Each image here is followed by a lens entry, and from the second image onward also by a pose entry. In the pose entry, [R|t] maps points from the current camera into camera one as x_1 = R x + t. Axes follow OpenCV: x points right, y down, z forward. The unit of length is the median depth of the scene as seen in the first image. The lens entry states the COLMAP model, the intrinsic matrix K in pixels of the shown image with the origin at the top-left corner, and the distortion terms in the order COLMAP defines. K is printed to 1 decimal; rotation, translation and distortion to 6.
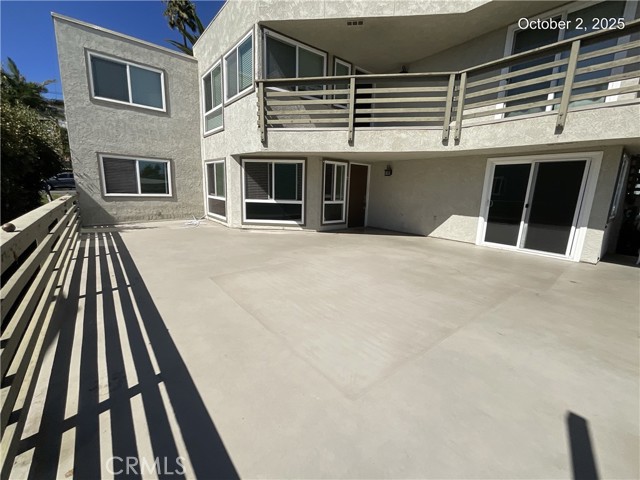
lens RADIAL K [[256.6, 0, 328.4], [0, 256.6, 235.9], [0, 0, 1]] dist [0.000067, 0.000255]
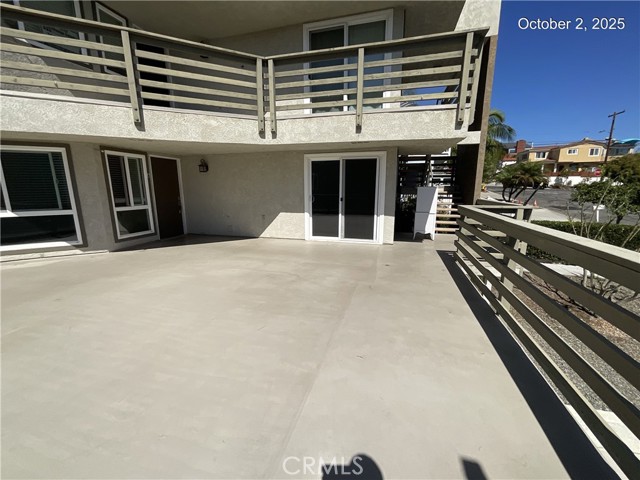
lens RADIAL K [[258.5, 0, 320.2], [0, 258.5, 241.7], [0, 0, 1]] dist [0.000430, 0.000078]
pose [[0.814117, -0.150677, 0.560812, 0.048502], [0.133206, 0.988455, 0.072203, -0.026985], [-0.565217, 0.015922, 0.824789, 0.127854]]
